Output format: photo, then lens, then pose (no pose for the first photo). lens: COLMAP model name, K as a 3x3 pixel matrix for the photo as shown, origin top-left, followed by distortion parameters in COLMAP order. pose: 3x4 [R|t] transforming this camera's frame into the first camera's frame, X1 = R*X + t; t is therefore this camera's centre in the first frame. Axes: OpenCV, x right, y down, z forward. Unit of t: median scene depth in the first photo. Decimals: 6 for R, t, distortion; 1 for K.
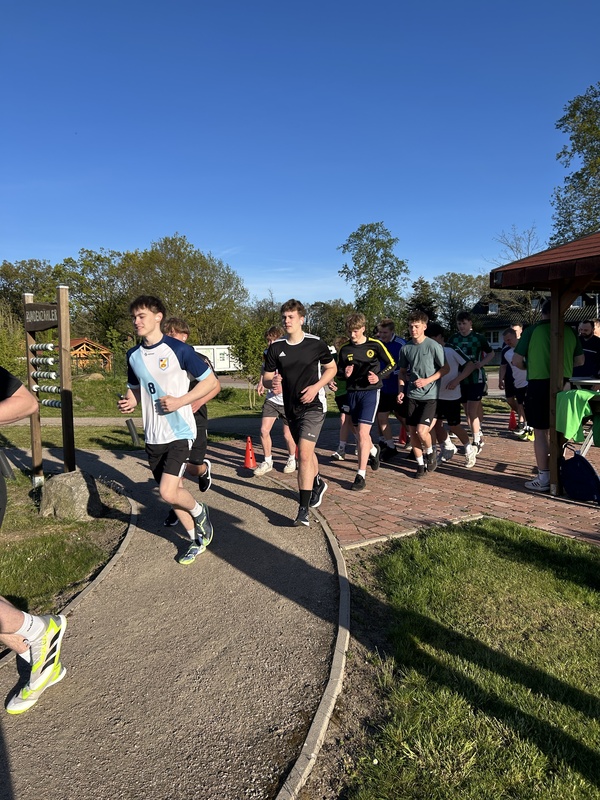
lens RADIAL K [[598.6, 0, 302.0], [0, 598.6, 398.4], [0, 0, 1]] dist [0.046405, -0.050459]
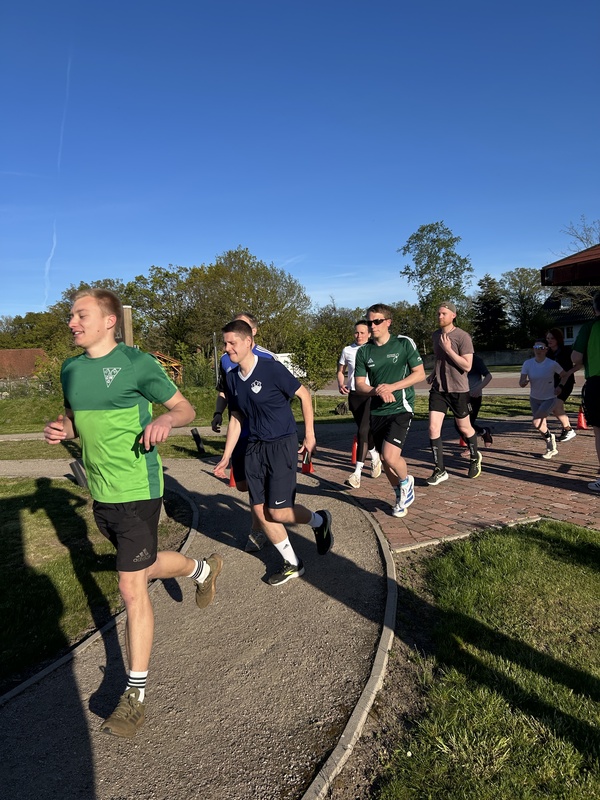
lens RADIAL K [[599.5, 0, 298.9], [0, 599.5, 393.8], [0, 0, 1]] dist [0.043934, -0.049509]
pose [[0.992634, -0.033922, -0.116303, 0.037336], [0.031921, 0.999309, -0.019029, -0.001043], [0.116868, 0.015177, 0.993031, -0.029970]]
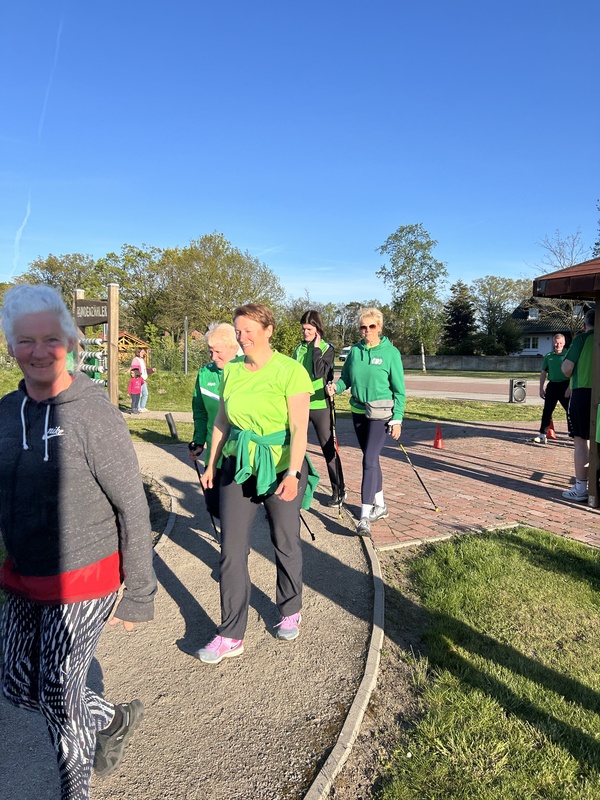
lens RADIAL K [[599.5, 0, 298.9], [0, 599.5, 393.8], [0, 0, 1]] dist [0.043934, -0.049509]
pose [[0.997655, 0.035382, -0.058588, -0.014231], [-0.035753, 0.999347, -0.005292, -0.003506], [0.058363, 0.007374, 0.998268, -0.026506]]
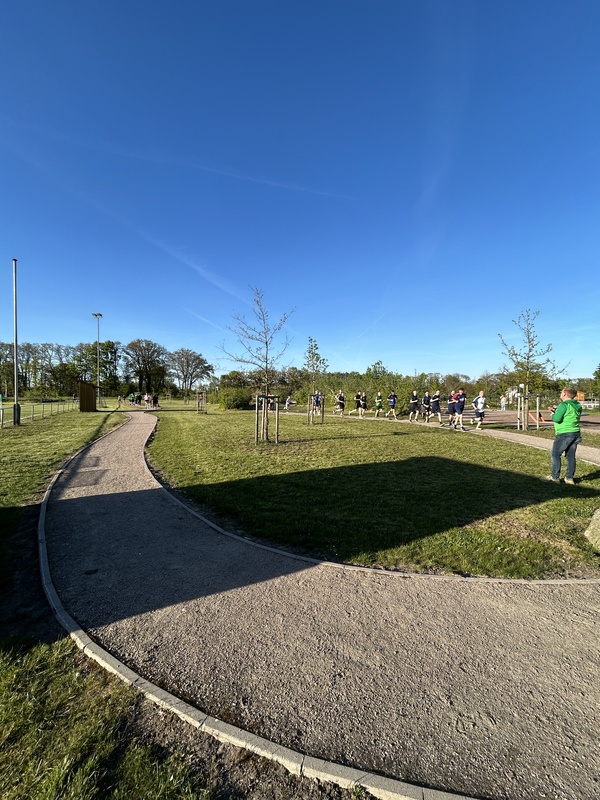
lens RADIAL K [[318.6, 0, 300.0], [0, 318.6, 400.0], [0, 0, 1]] dist [-0.000881, -0.000174]
pose [[-0.114395, 0.023120, -0.993166, 0.333634], [-0.060397, 0.997718, 0.030182, -0.072600], [0.991598, 0.063437, -0.112737, 0.626834]]
